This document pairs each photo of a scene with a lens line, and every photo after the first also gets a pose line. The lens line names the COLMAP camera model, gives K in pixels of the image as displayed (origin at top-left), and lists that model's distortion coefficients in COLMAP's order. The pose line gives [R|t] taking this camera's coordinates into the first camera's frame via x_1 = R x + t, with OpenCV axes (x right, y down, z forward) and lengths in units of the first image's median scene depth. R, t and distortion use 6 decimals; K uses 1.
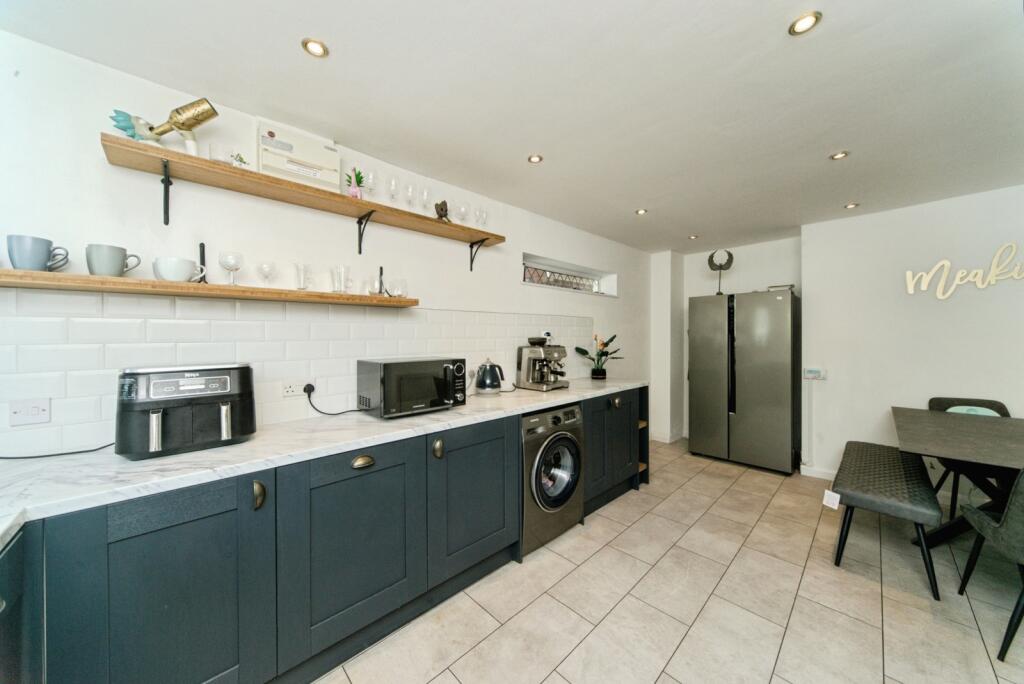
lens RADIAL K [[348.8, 0, 525.9], [0, 348.8, 336.6], [0, 0, 1]] dist [-0.001111, -0.000045]
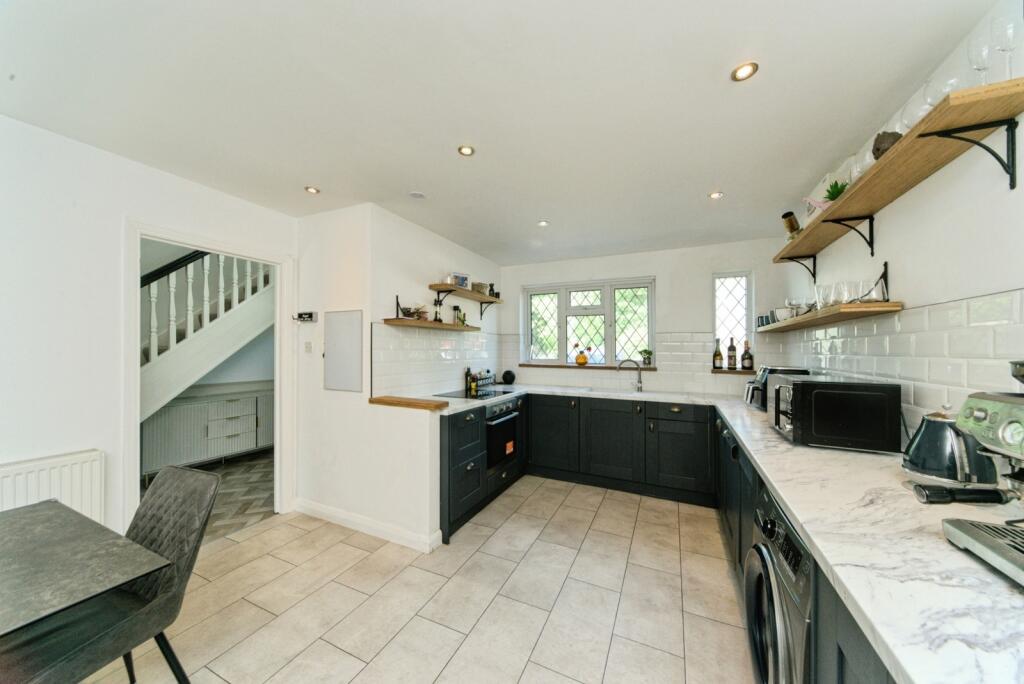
lens RADIAL K [[350.2, 0, 512.4], [0, 350.2, 348.5], [0, 0, 1]] dist [-0.001279, -0.000075]
pose [[-0.938922, 0.000636, -0.344129, 0.573153], [0.001660, 0.999995, -0.002680, -0.003519], [0.344126, -0.003088, -0.938918, 1.177535]]
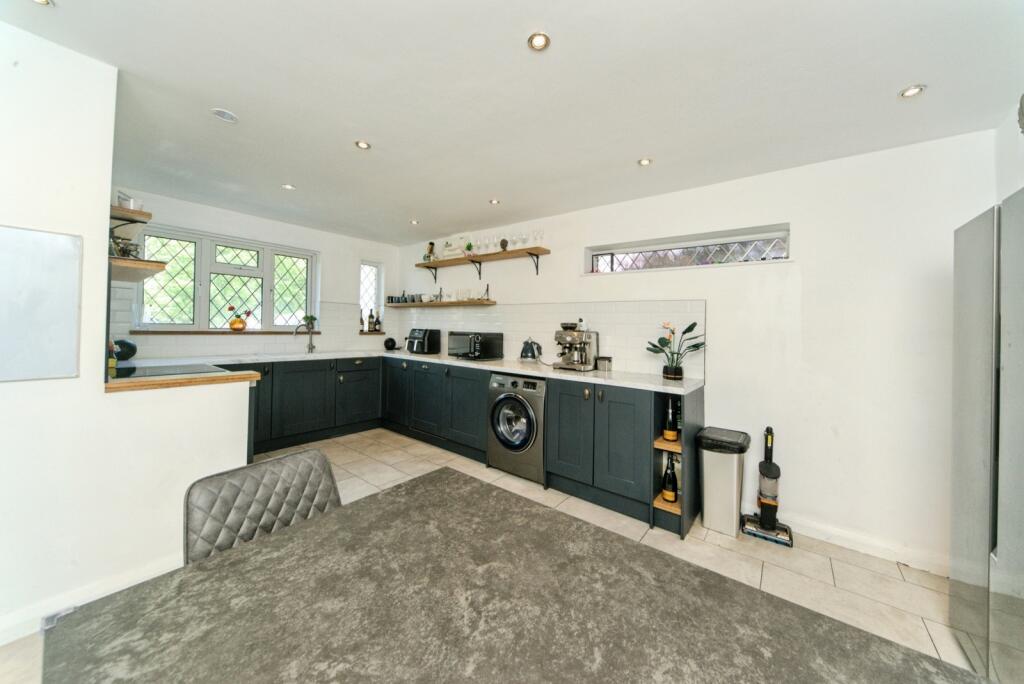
lens RADIAL K [[359.3, 0, 510.3], [0, 359.3, 322.4], [0, 0, 1]] dist [-0.000188, 0.000000]
pose [[0.116689, 0.001152, -0.993168, 1.297871], [-0.025100, 0.999683, -0.001789, 0.008362], [0.992851, 0.025138, 0.116681, 0.743102]]
